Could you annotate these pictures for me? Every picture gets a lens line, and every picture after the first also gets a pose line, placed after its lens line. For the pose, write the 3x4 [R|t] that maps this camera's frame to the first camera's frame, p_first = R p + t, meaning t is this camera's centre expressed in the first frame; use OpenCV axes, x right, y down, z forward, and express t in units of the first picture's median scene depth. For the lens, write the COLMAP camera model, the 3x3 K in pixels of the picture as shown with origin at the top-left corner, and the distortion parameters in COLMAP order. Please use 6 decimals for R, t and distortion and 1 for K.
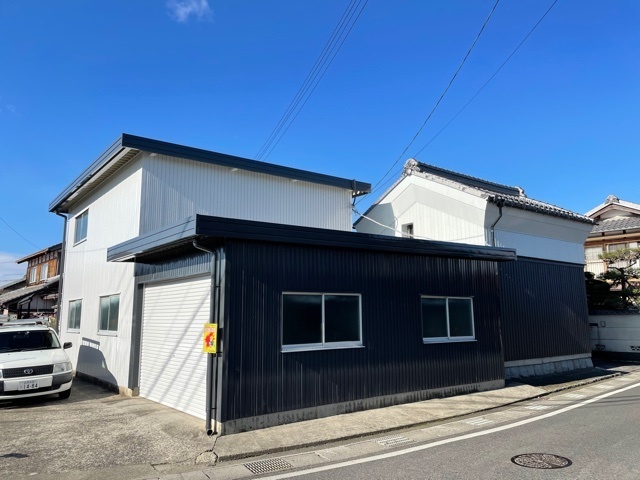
lens RADIAL K [[487.0, 0, 320.0], [0, 487.0, 240.0], [0, 0, 1]] dist [0.065348, -0.110700]
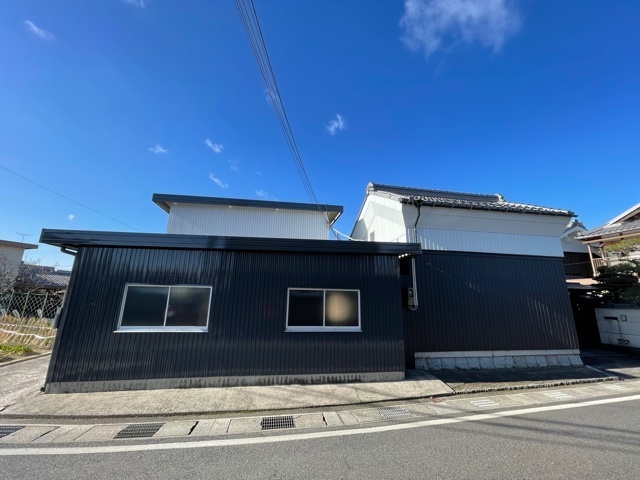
lens RADIAL K [[260.9, 0, 320.0], [0, 260.9, 240.0], [0, 0, 1]] dist [-0.008030, 0.000594]
pose [[0.884352, -0.083856, -0.459228, 0.442292], [0.049514, 0.995034, -0.086343, 0.046588], [0.464188, 0.053620, 0.884112, 0.390340]]
